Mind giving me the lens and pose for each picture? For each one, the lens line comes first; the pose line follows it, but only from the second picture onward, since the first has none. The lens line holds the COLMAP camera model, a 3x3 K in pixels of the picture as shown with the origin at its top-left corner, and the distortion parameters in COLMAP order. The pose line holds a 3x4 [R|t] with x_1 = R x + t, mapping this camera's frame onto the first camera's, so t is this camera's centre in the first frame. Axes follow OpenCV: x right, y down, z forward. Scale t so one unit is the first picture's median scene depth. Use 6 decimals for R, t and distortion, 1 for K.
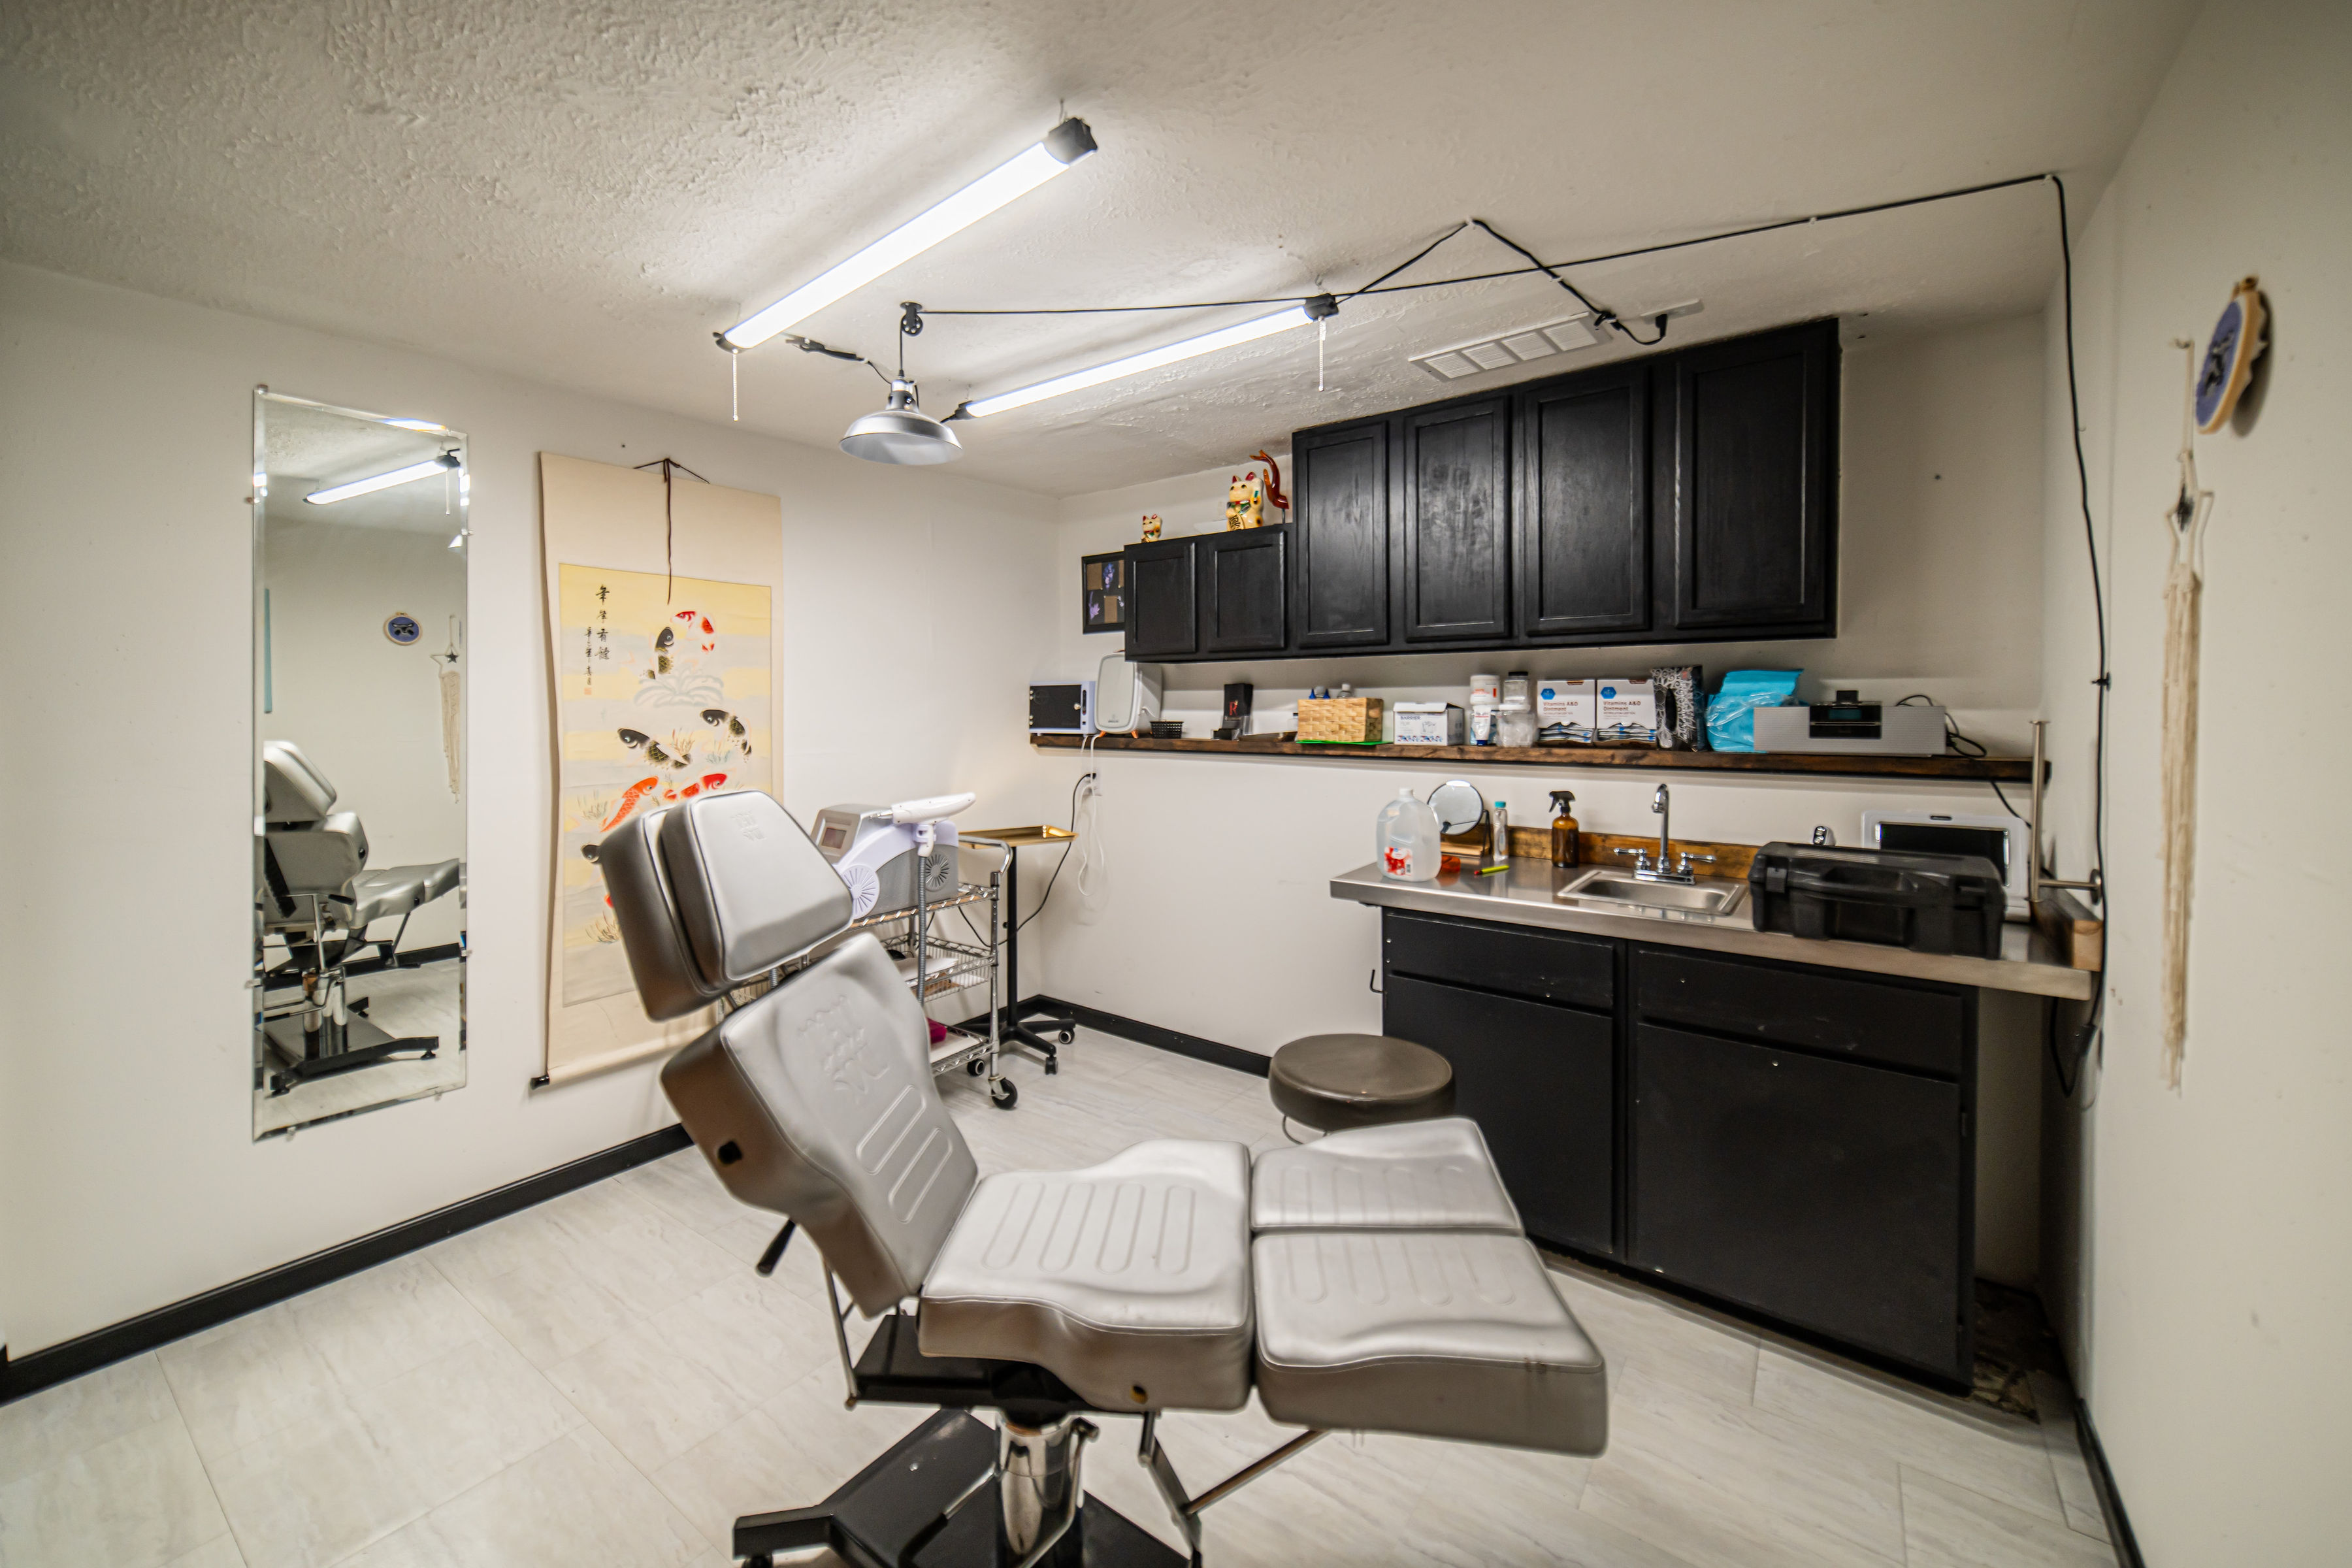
lens RADIAL K [[918.2, 0, 1175.9], [0, 918.2, 705.1], [0, 0, 1]] dist [0.000139, 0.000056]
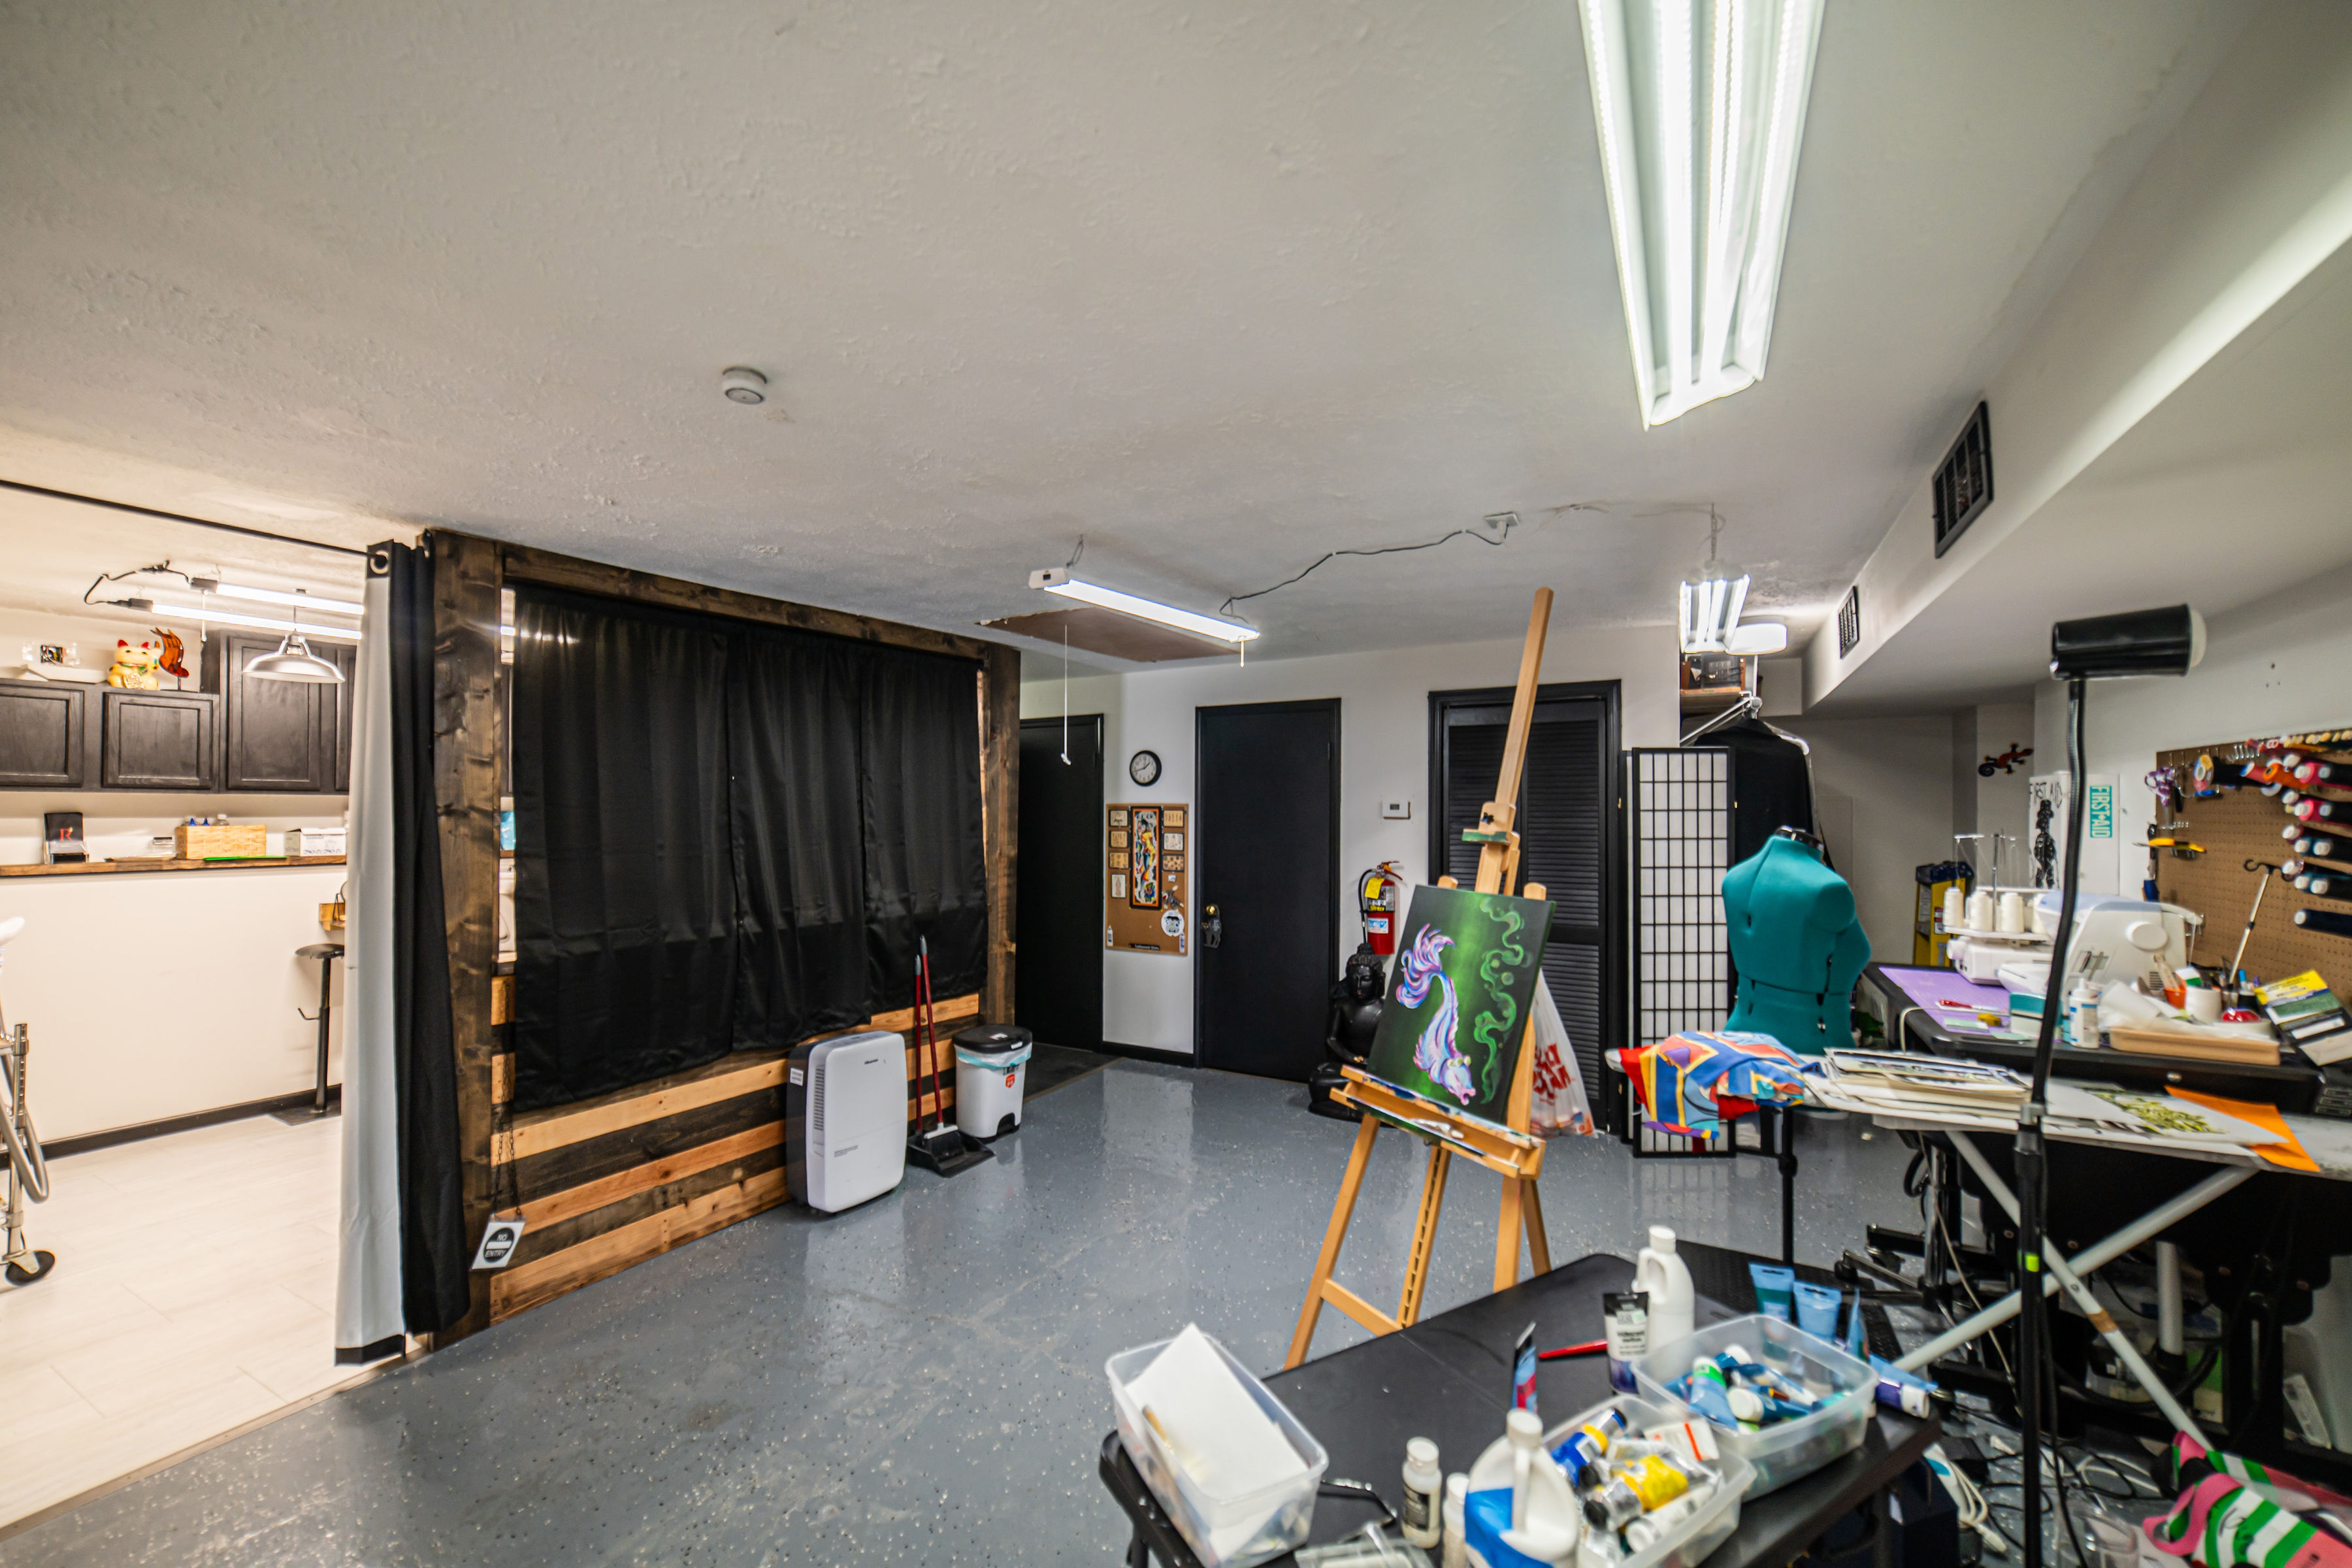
lens RADIAL K [[895.8, 0, 1173.0], [0, 895.8, 807.3], [0, 0, 1]] dist [-0.002485, -0.000165]
pose [[-0.102658, 0.008253, 0.994682, -1.348675], [-0.003519, 0.999956, -0.008660, -0.028712], [-0.994710, -0.004389, -0.102625, -0.261854]]
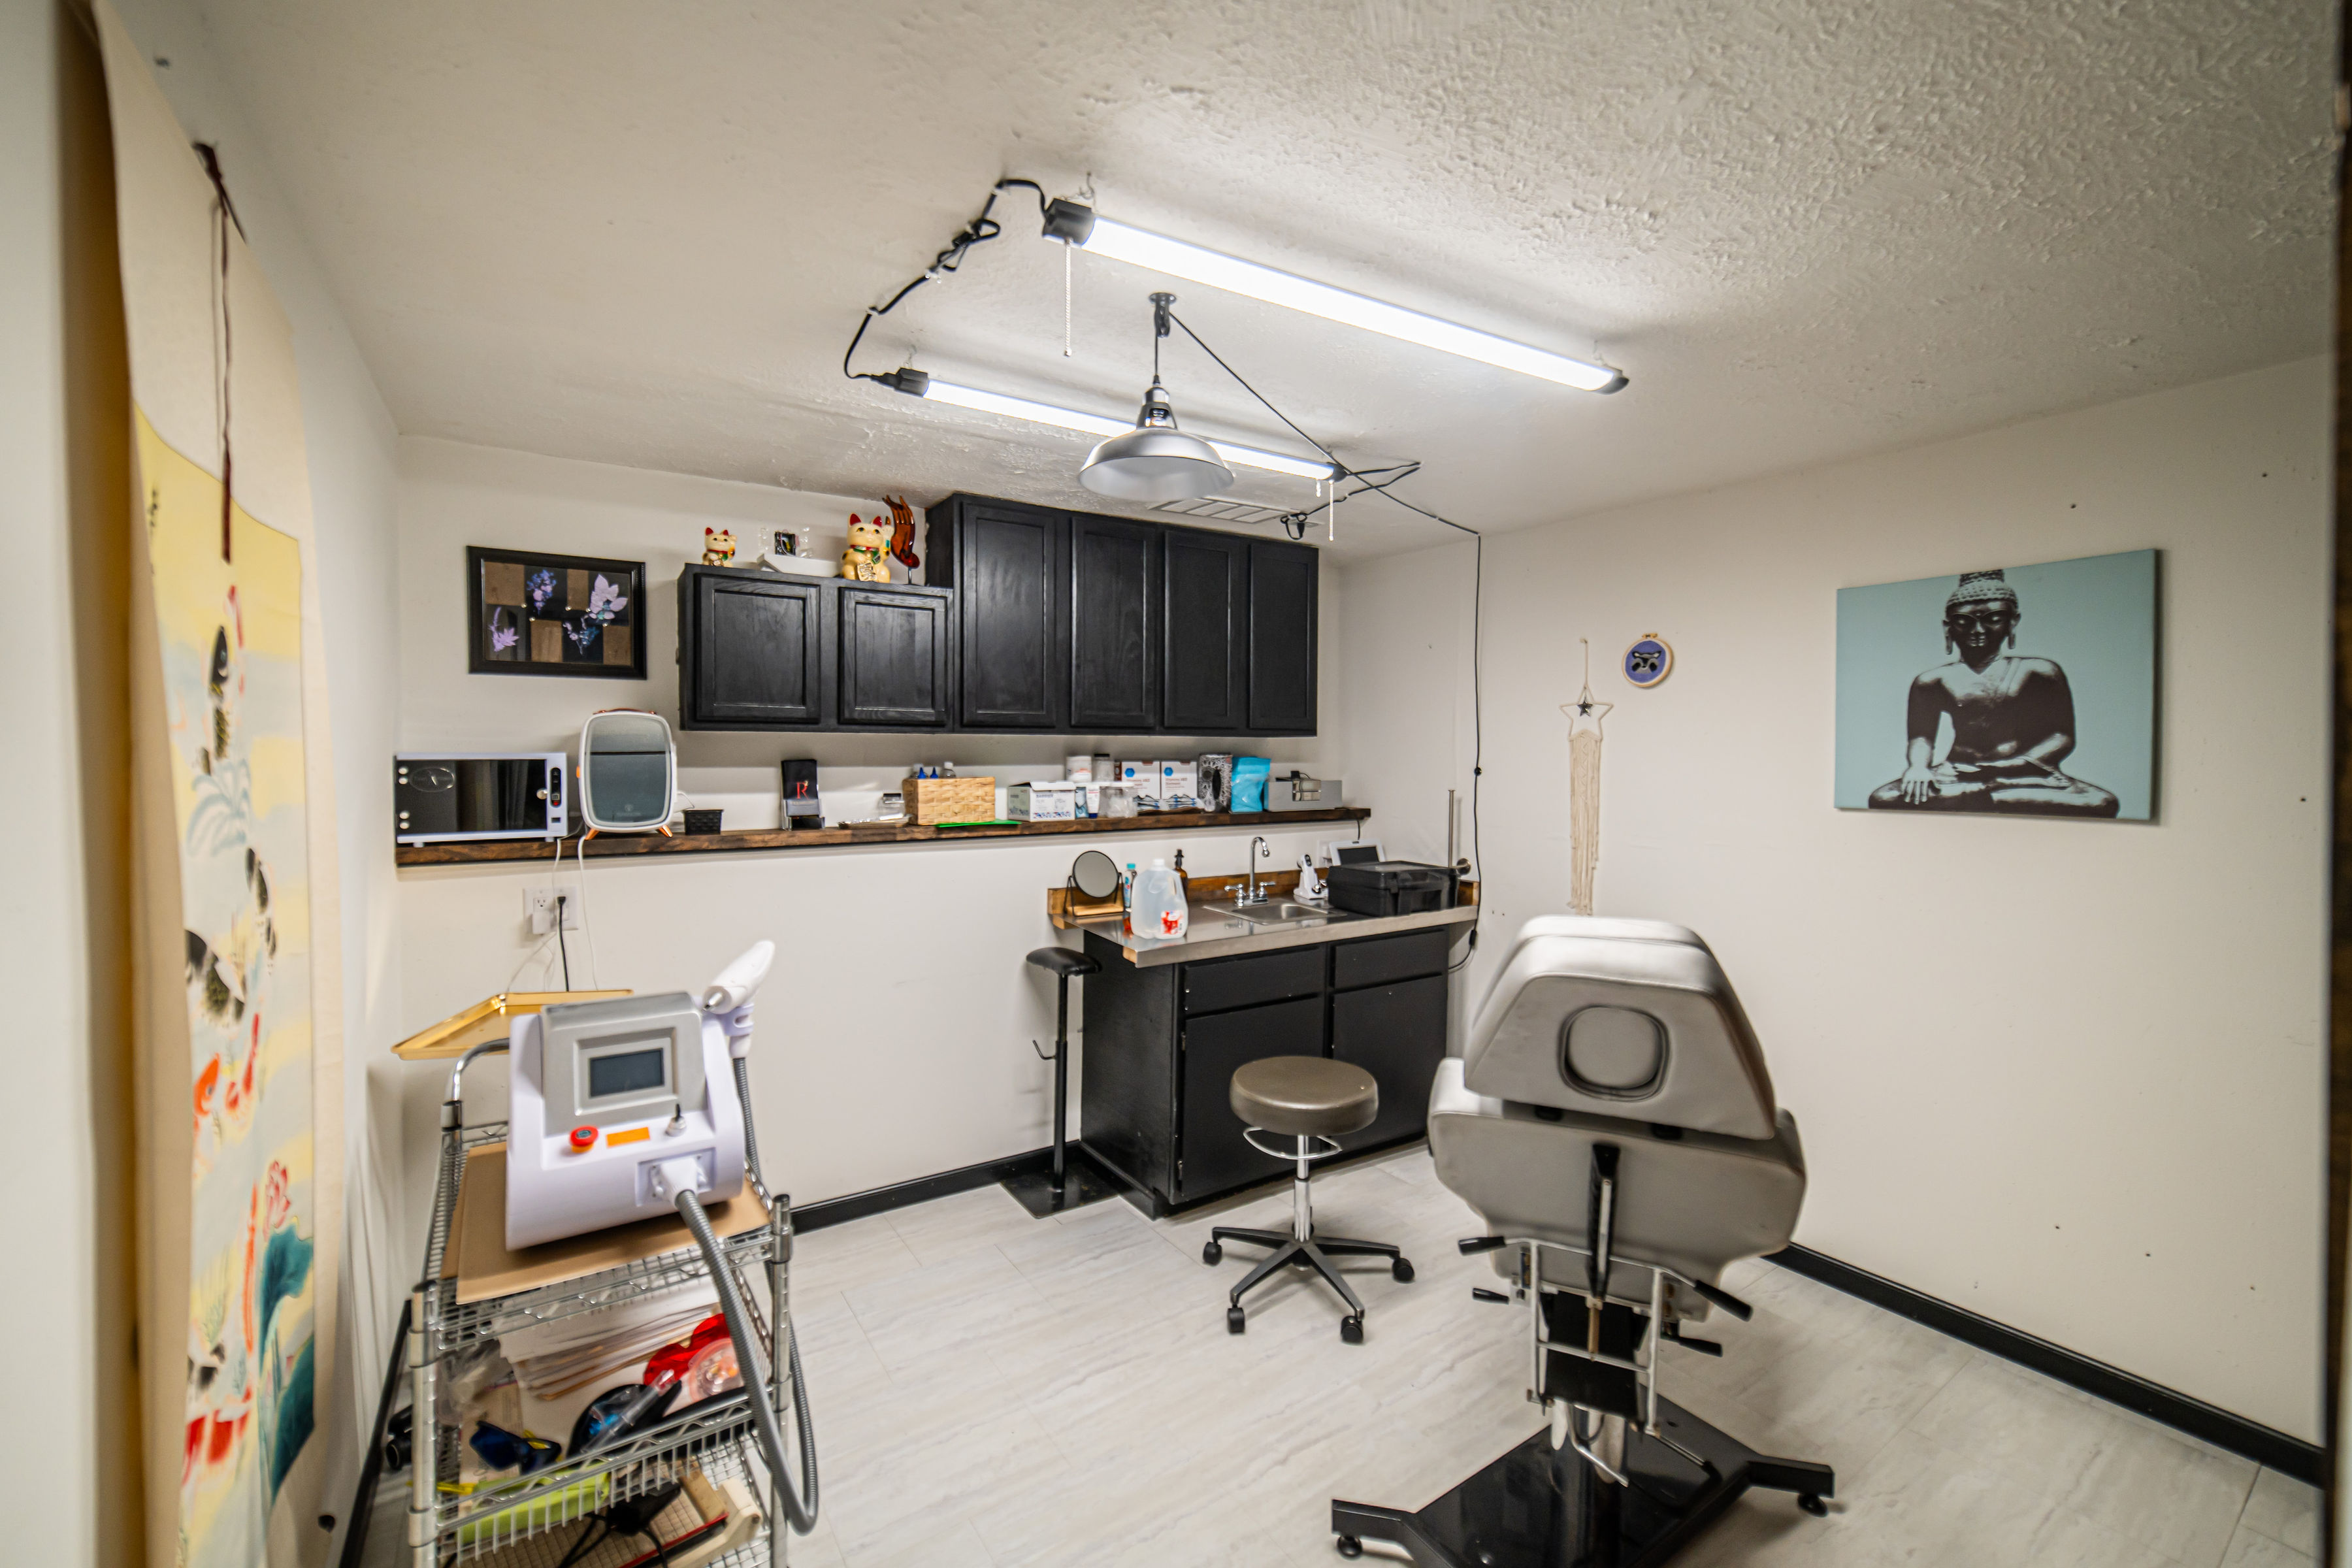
lens RADIAL K [[910.3, 0, 1165.0], [0, 910.3, 773.3], [0, 0, 1]] dist [-0.006454, 0.000048]
pose [[0.367630, -0.016936, 0.929818, -0.666319], [-0.001745, 0.999820, 0.018901, -0.032090], [-0.929971, -0.008571, 0.367534, 0.474303]]
